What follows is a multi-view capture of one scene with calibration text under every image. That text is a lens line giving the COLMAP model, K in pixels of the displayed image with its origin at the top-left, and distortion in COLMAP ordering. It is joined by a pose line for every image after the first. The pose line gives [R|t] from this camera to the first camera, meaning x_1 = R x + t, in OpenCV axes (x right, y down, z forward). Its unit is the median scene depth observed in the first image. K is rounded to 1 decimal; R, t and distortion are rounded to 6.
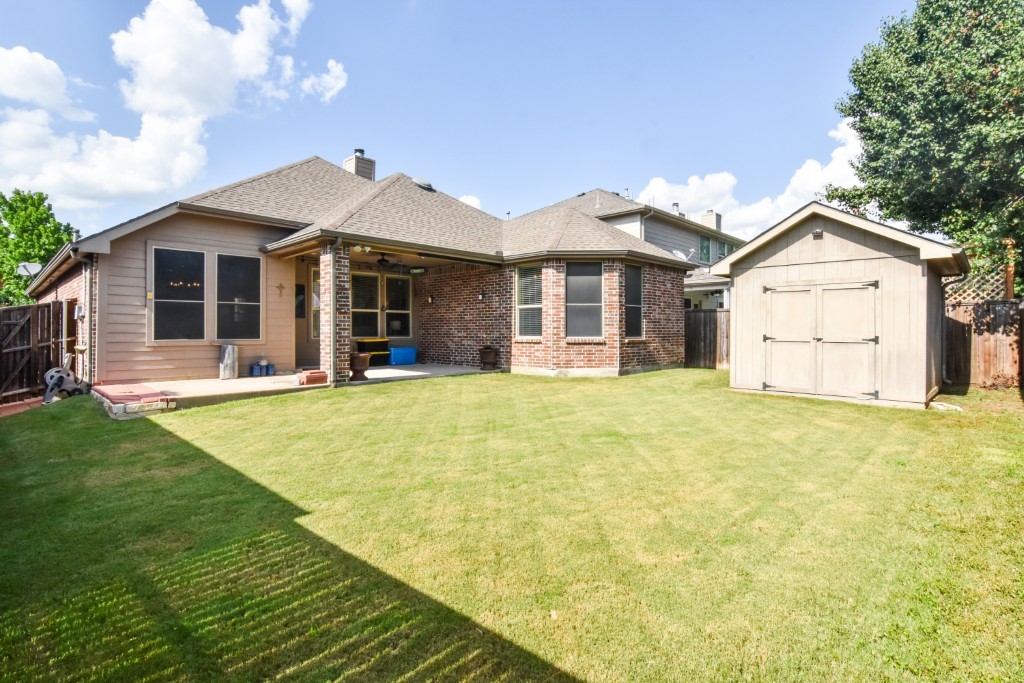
lens RADIAL K [[493.9, 0, 511.2], [0, 493.9, 331.0], [0, 0, 1]] dist [-0.014869, -0.001080]
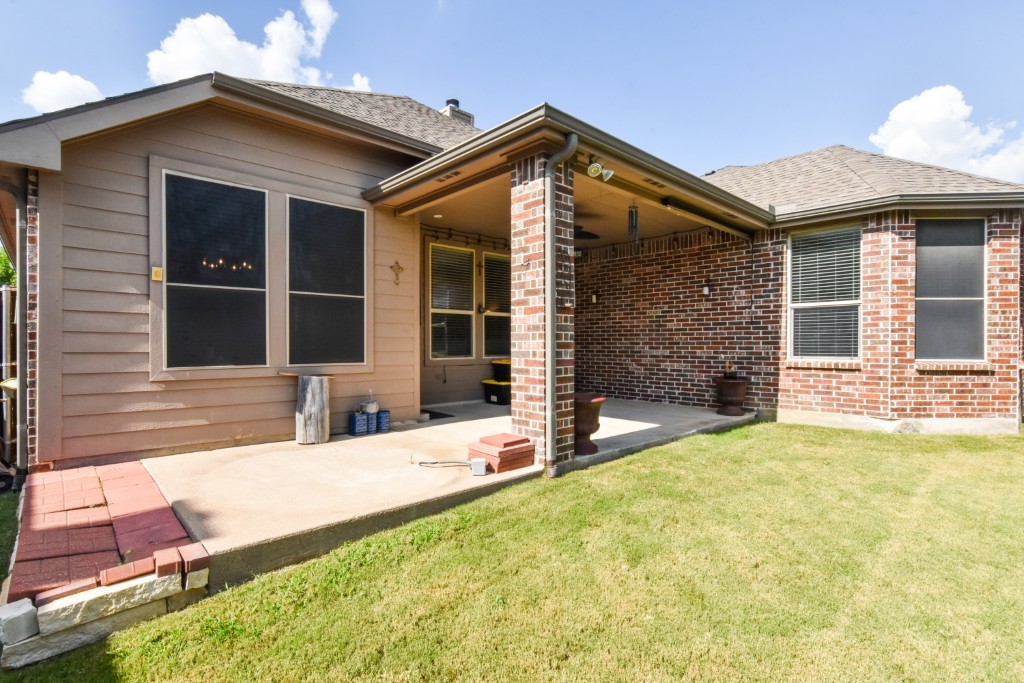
lens RADIAL K [[502.1, 0, 513.4], [0, 502.1, 349.7], [0, 0, 1]] dist [-0.006014, 0.001196]
pose [[0.998160, 0.001911, -0.060598, -0.308783], [-0.001266, 0.999942, 0.010678, -0.003962], [0.060615, -0.010581, 0.998105, 0.455215]]
